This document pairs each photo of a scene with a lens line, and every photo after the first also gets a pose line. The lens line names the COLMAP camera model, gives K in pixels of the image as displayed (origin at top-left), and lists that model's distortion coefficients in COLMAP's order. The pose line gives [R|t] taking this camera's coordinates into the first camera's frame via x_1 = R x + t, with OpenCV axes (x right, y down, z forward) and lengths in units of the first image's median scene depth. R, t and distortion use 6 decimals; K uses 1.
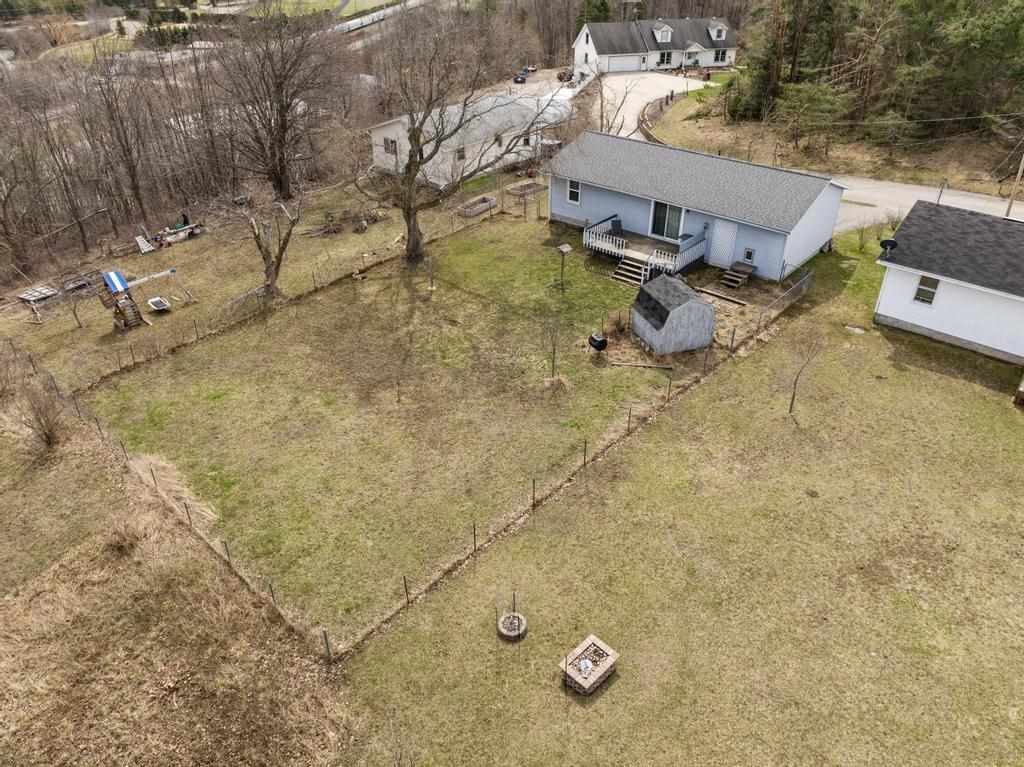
lens RADIAL K [[721.2, 0, 512.0], [0, 721.2, 383.5], [0, 0, 1]] dist [-0.025183, 0.000218]
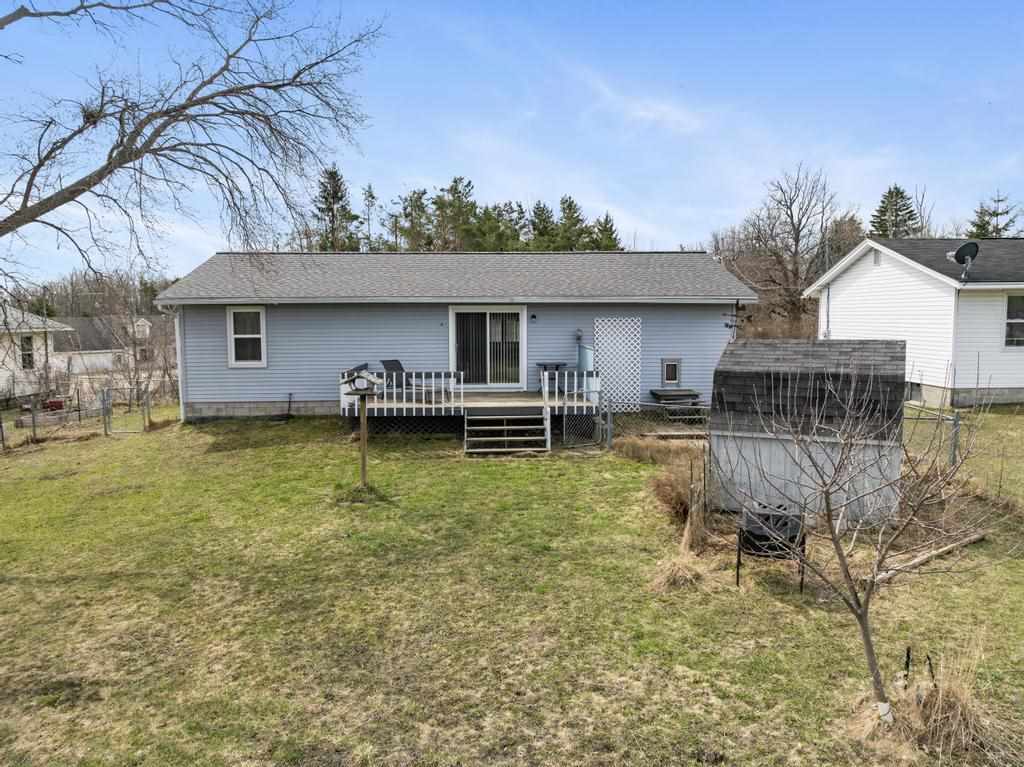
lens RADIAL K [[730.5, 0, 510.3], [0, 730.5, 356.1], [0, 0, 1]] dist [-0.031124, -0.000913]
pose [[0.733193, -0.043152, 0.678650, -0.111165], [0.374443, 0.858683, -0.349938, -0.045642], [-0.567644, 0.510688, 0.645738, 0.698807]]
